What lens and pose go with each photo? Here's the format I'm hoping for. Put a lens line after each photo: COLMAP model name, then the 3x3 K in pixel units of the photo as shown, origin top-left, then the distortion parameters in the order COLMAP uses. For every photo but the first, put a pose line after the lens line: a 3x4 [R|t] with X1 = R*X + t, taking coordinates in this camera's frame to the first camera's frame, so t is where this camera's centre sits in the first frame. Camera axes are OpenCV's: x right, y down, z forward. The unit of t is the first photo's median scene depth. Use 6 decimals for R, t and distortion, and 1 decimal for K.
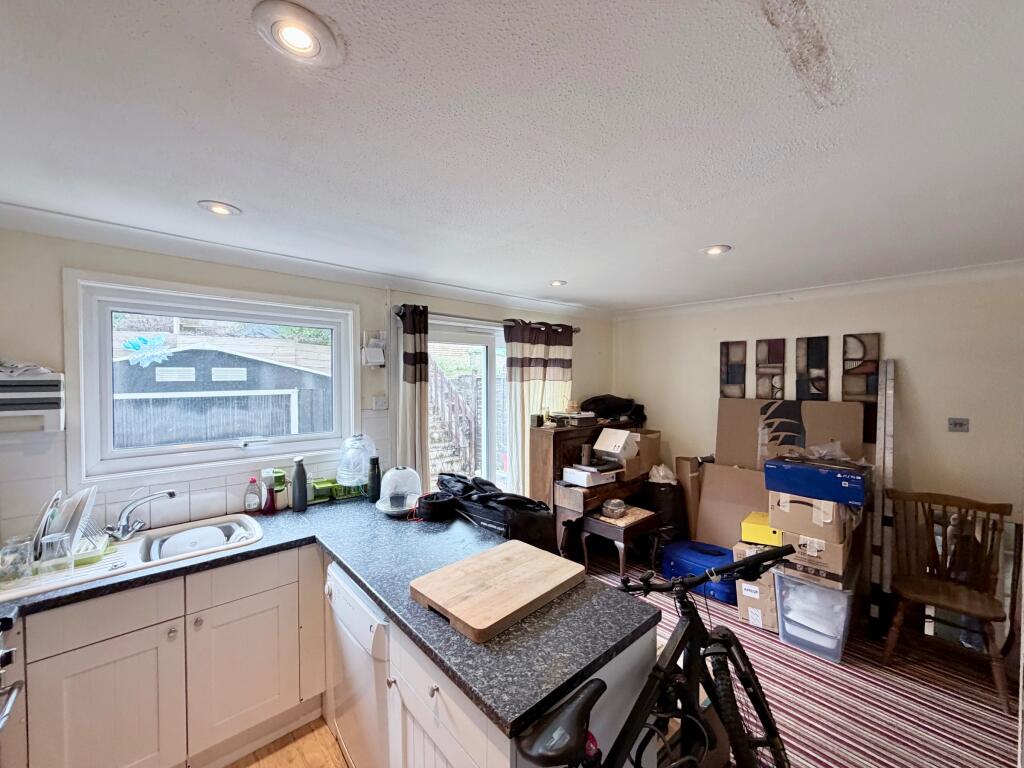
lens RADIAL K [[406.2, 0, 509.5], [0, 406.2, 384.7], [0, 0, 1]] dist [0.000995, 0.000082]
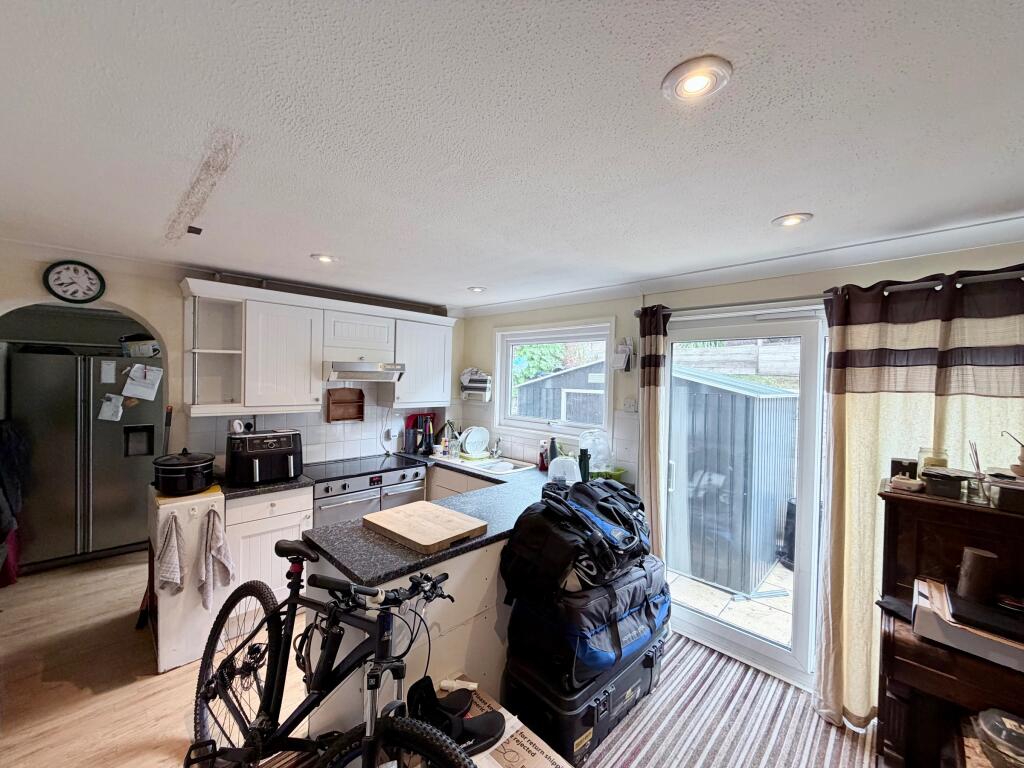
lens RADIAL K [[406.2, 0, 509.5], [0, 406.2, 384.7], [0, 0, 1]] dist [0.000995, 0.000082]
pose [[0.067261, 0.017066, -0.997589, 0.567888], [-0.040192, 0.999088, 0.014382, -0.008646], [0.996926, 0.039127, 0.067886, 0.488951]]
